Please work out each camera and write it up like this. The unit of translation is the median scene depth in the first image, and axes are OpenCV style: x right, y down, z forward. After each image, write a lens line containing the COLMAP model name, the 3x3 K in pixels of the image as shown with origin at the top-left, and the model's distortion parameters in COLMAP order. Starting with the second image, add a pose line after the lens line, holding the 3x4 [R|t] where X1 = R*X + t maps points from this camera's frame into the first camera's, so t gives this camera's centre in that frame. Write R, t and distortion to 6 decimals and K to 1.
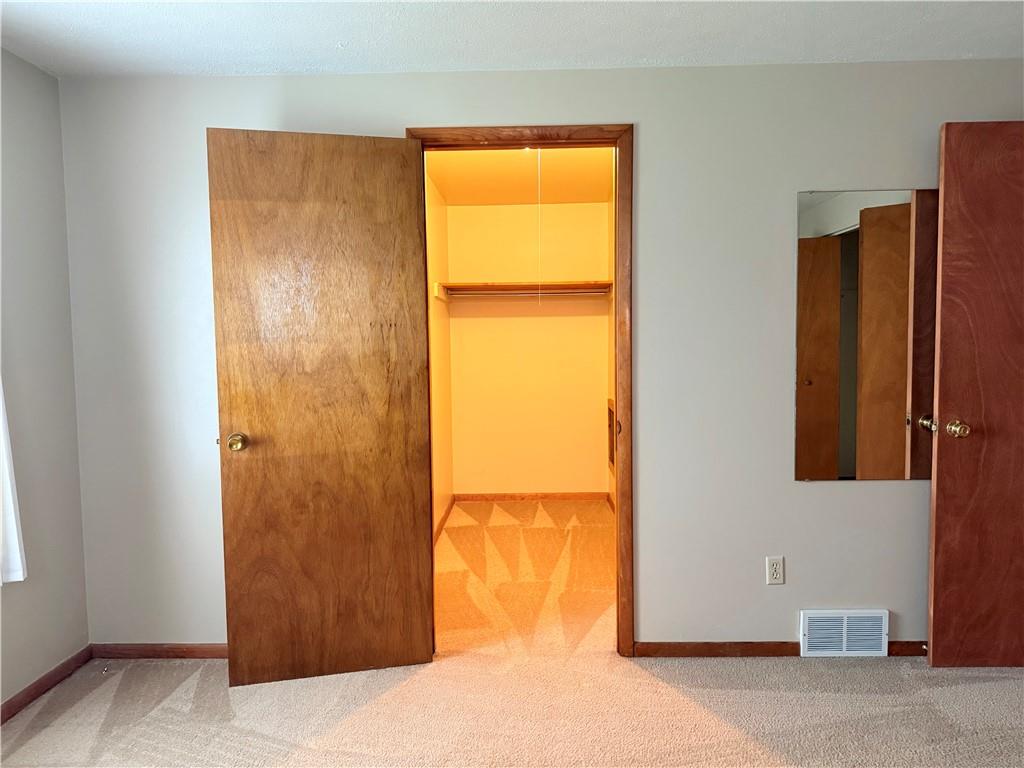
lens RADIAL K [[732.4, 0, 512.0], [0, 732.4, 384.0], [0, 0, 1]] dist [0.081576, -0.096620]
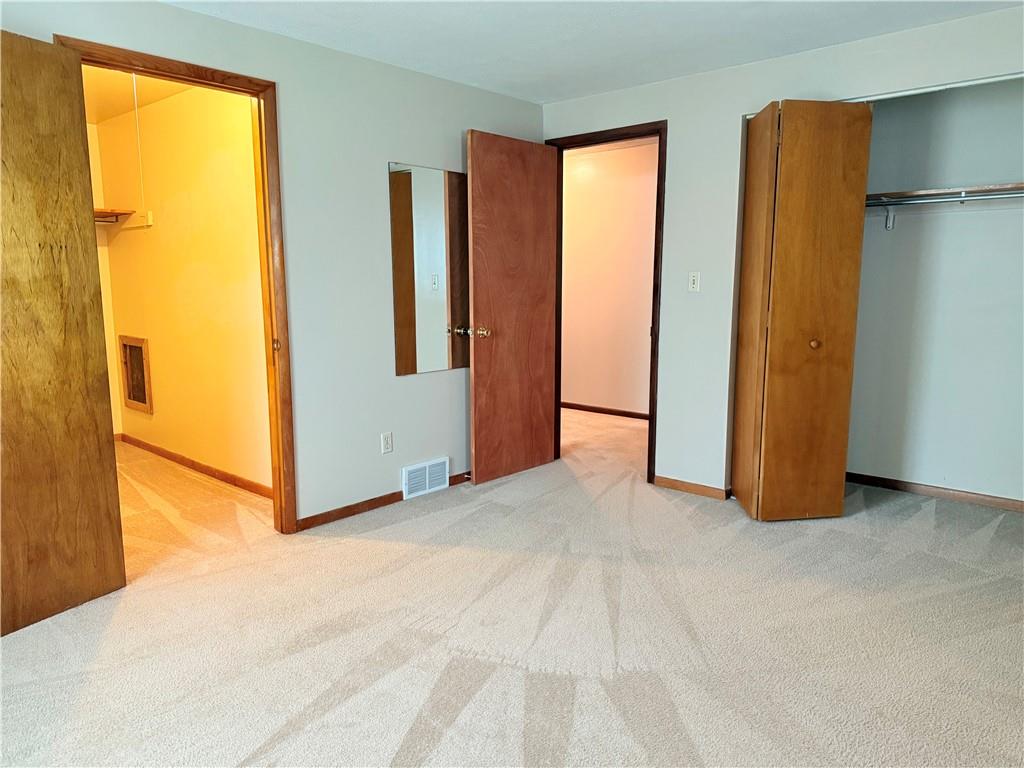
lens RADIAL K [[725.8, 0, 511.9], [0, 725.8, 394.5], [0, 0, 1]] dist [0.072574, -0.085647]
pose [[0.651176, -0.106404, 0.751430, -0.512566], [0.042466, 0.993680, 0.103907, 0.032716], [-0.757737, -0.035751, 0.651579, -0.052738]]
